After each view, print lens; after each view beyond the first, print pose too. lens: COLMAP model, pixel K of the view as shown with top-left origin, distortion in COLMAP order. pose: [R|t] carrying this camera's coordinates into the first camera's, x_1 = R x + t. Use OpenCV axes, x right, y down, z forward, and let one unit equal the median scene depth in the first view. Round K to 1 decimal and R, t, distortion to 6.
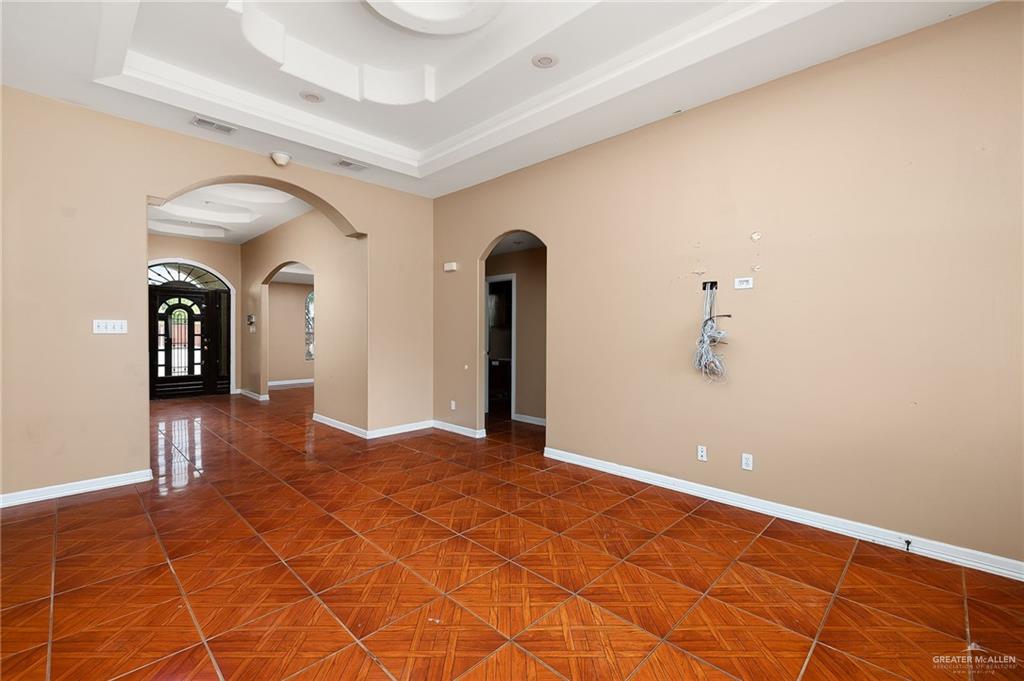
lens RADIAL K [[433.6, 0, 512.2], [0, 433.6, 335.4], [0, 0, 1]] dist [0.000851, 0.000131]
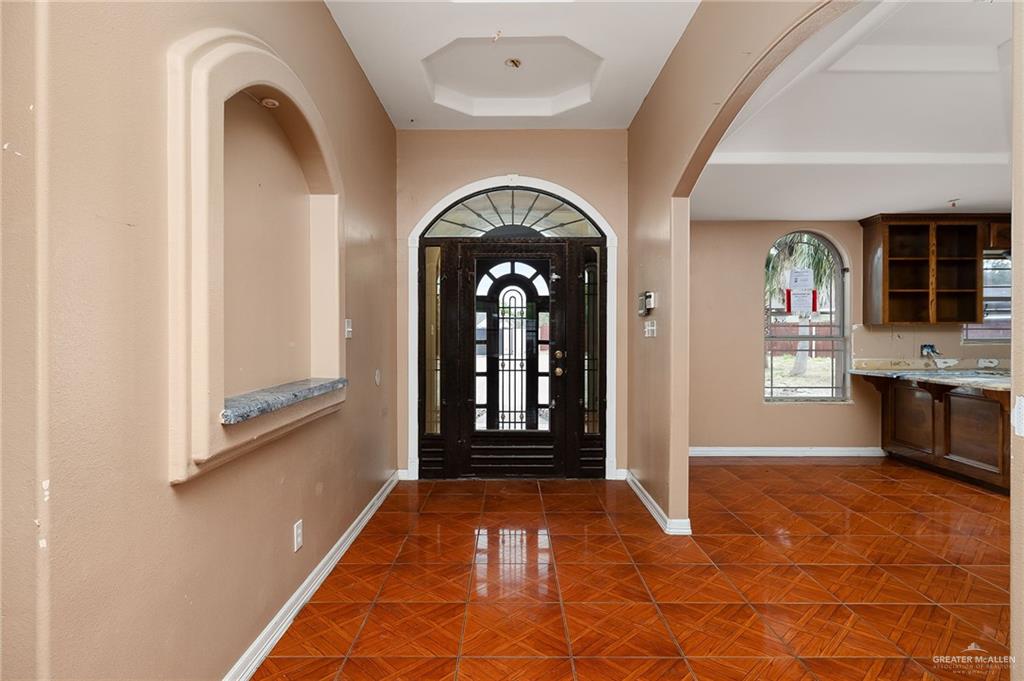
lens RADIAL K [[545.7, 0, 513.7], [0, 545.7, 335.0], [0, 0, 1]] dist [-0.002913, -0.003052]
pose [[0.700777, 0.001411, -0.713379, -0.356148], [-0.003361, 0.999993, -0.001324, -0.007776], [0.713372, 0.003325, 0.700778, 0.602611]]
